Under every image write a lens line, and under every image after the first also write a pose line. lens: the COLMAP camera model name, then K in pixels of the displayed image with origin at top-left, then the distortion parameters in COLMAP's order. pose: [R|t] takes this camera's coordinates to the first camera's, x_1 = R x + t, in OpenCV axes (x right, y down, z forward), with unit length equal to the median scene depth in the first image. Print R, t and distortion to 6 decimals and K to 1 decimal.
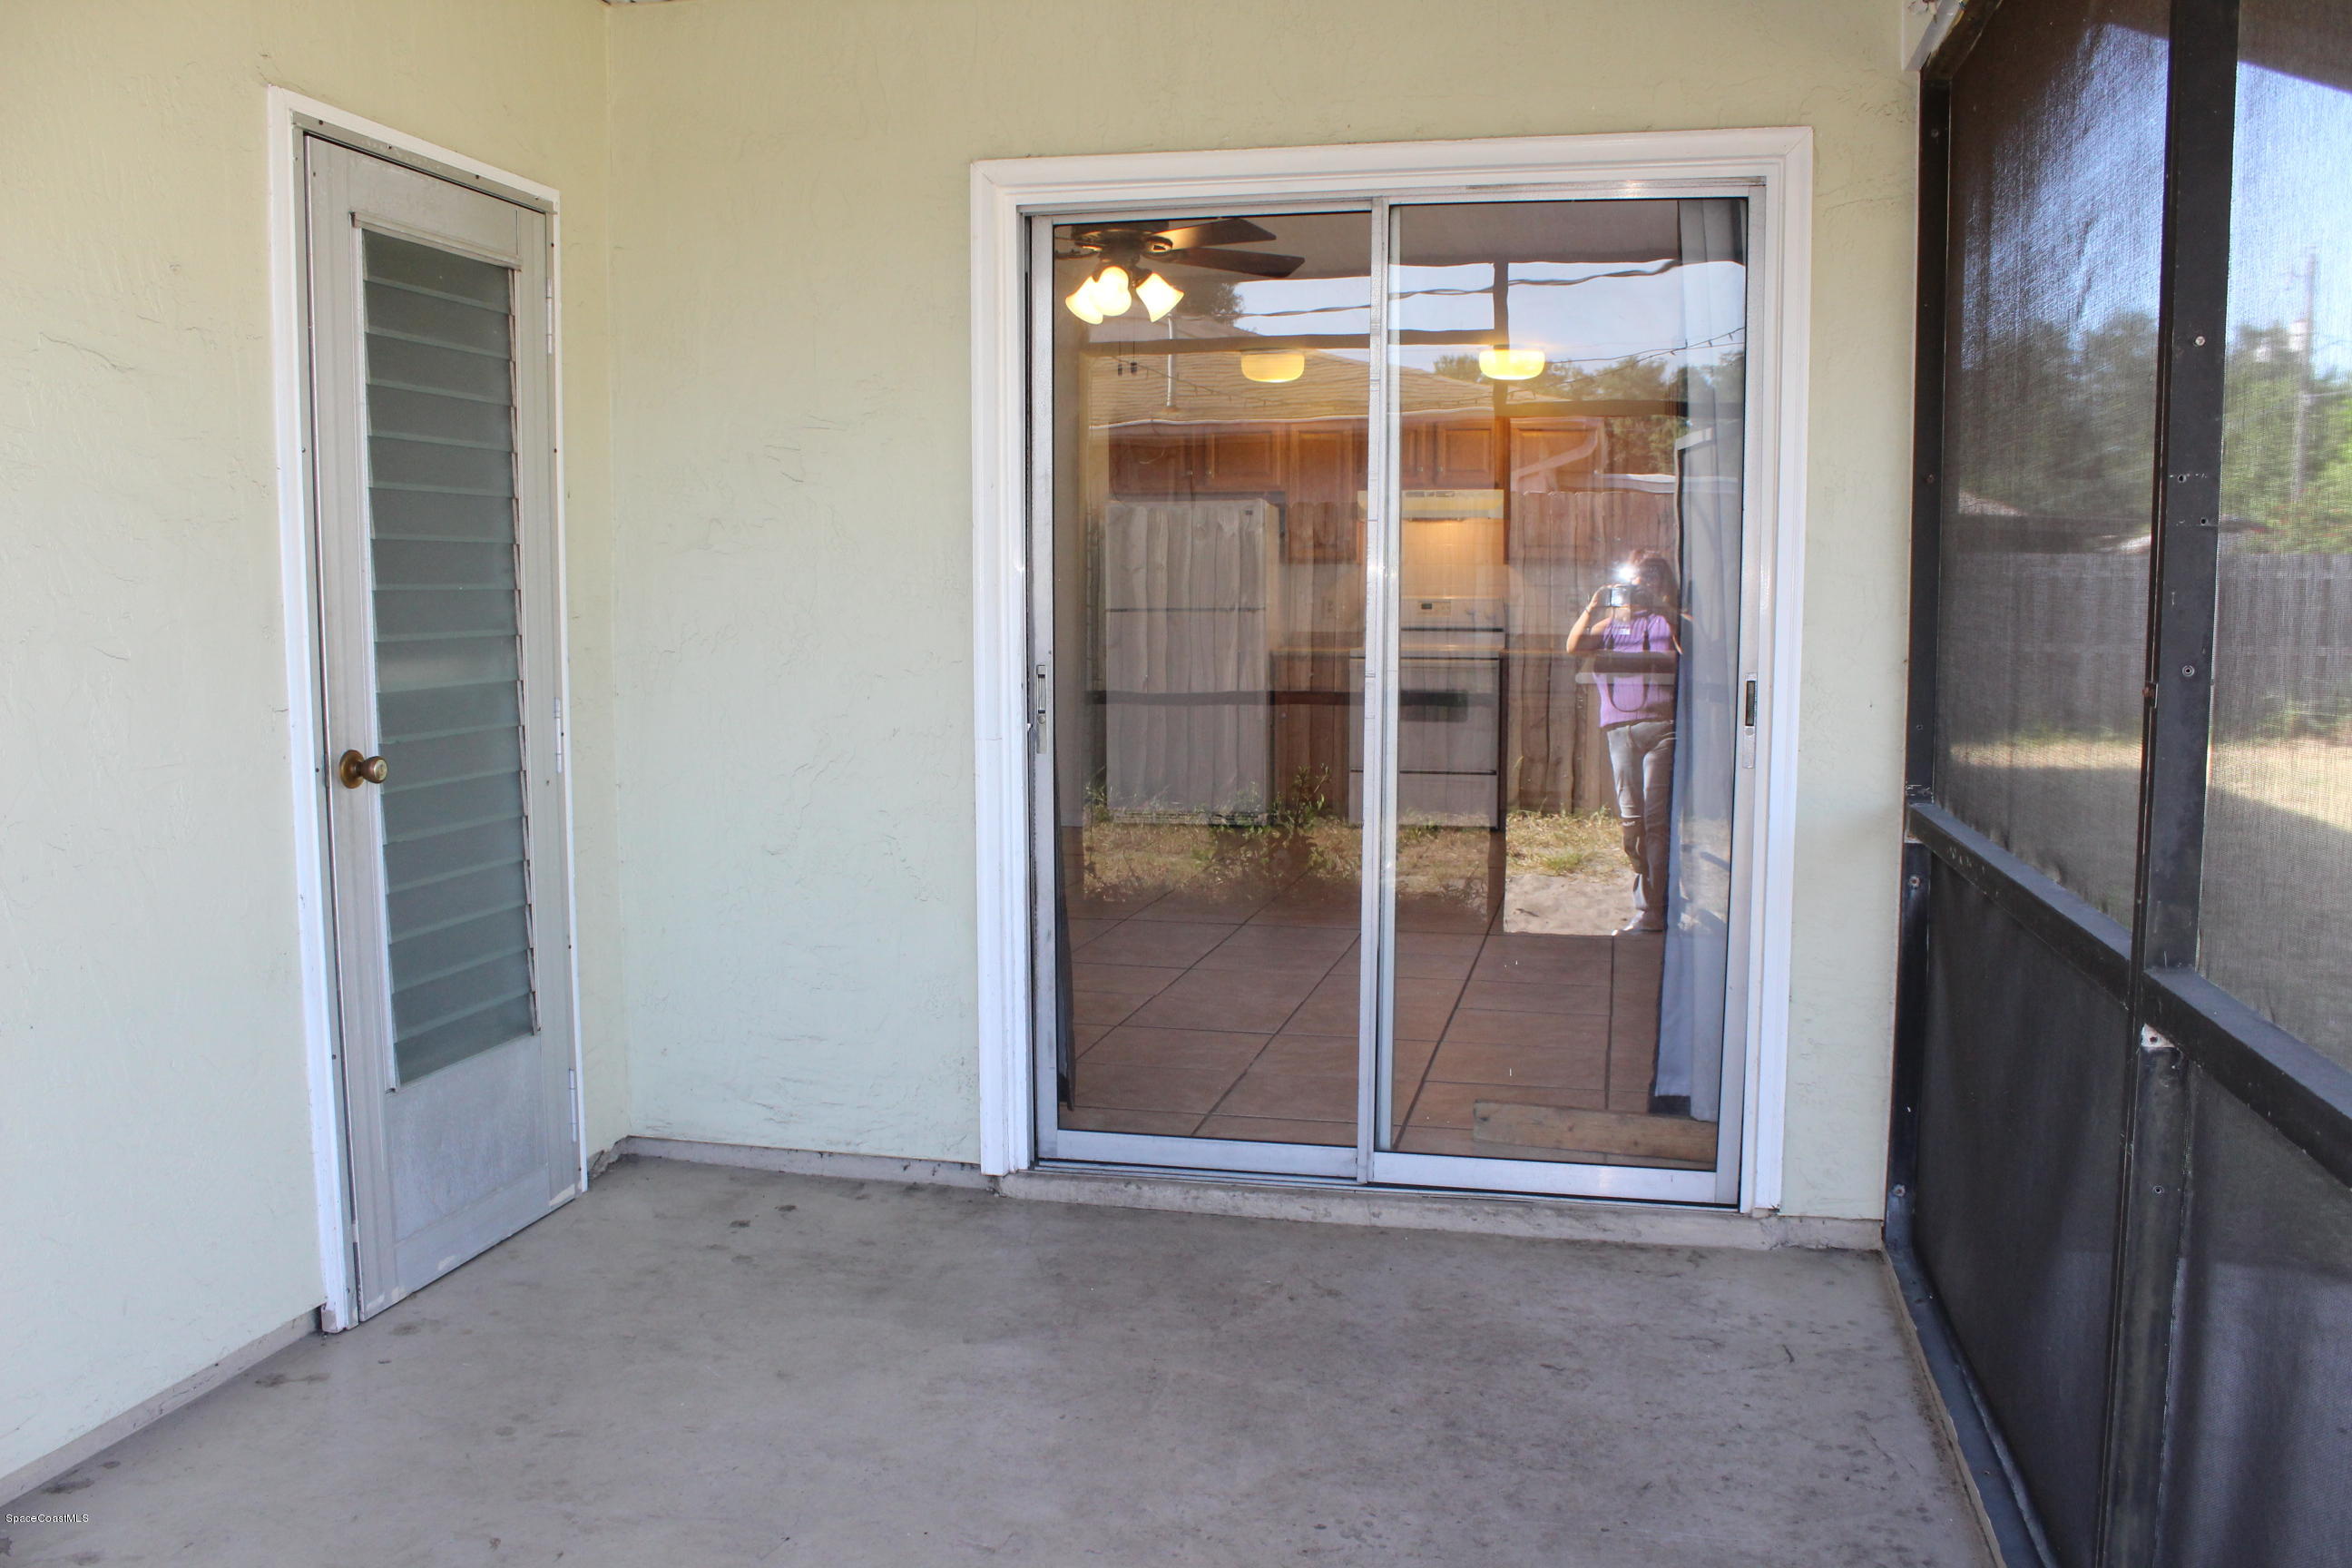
lens RADIAL K [[1973.6, 0, 1171.0], [0, 1973.6, 790.1], [0, 0, 1]] dist [-0.163467, 0.149609]
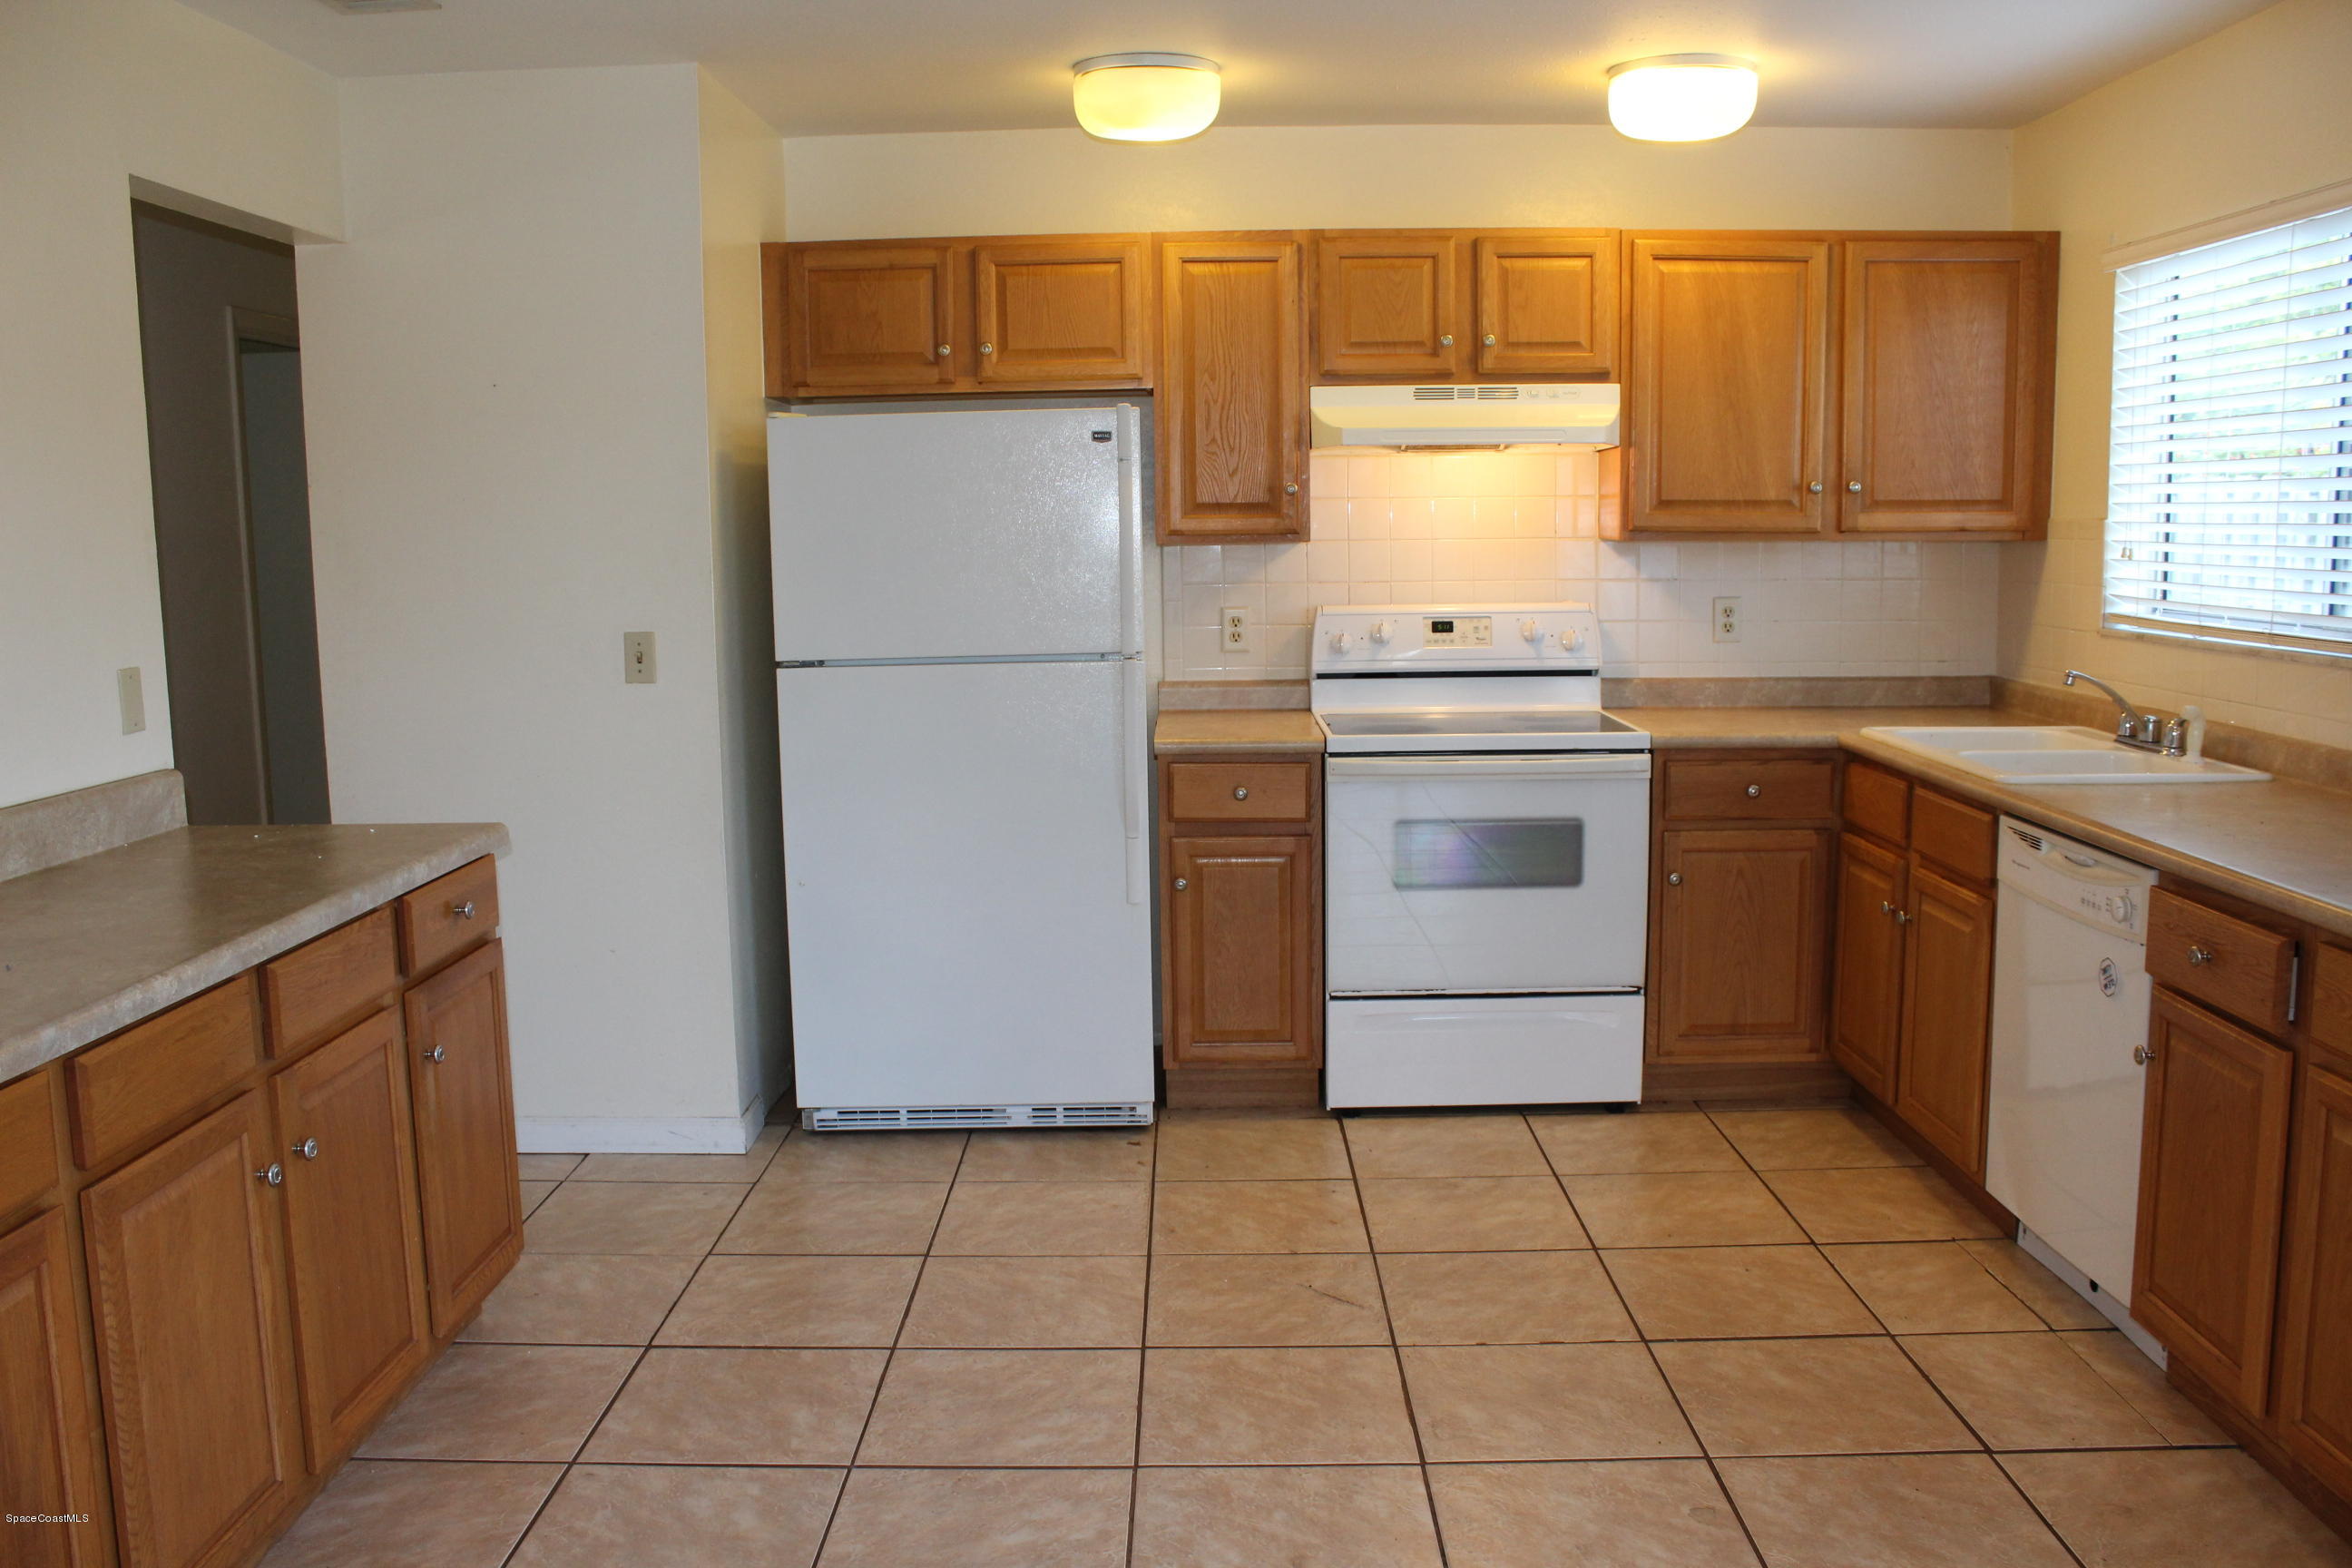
lens RADIAL K [[1973.6, 0, 1171.0], [0, 1973.6, 790.1], [0, 0, 1]] dist [-0.163467, 0.149609]
pose [[0.978392, -0.044822, 0.201844, -0.036582], [0.038052, 0.998579, 0.037300, -0.075927], [-0.203229, -0.028813, 0.978707, 0.551427]]
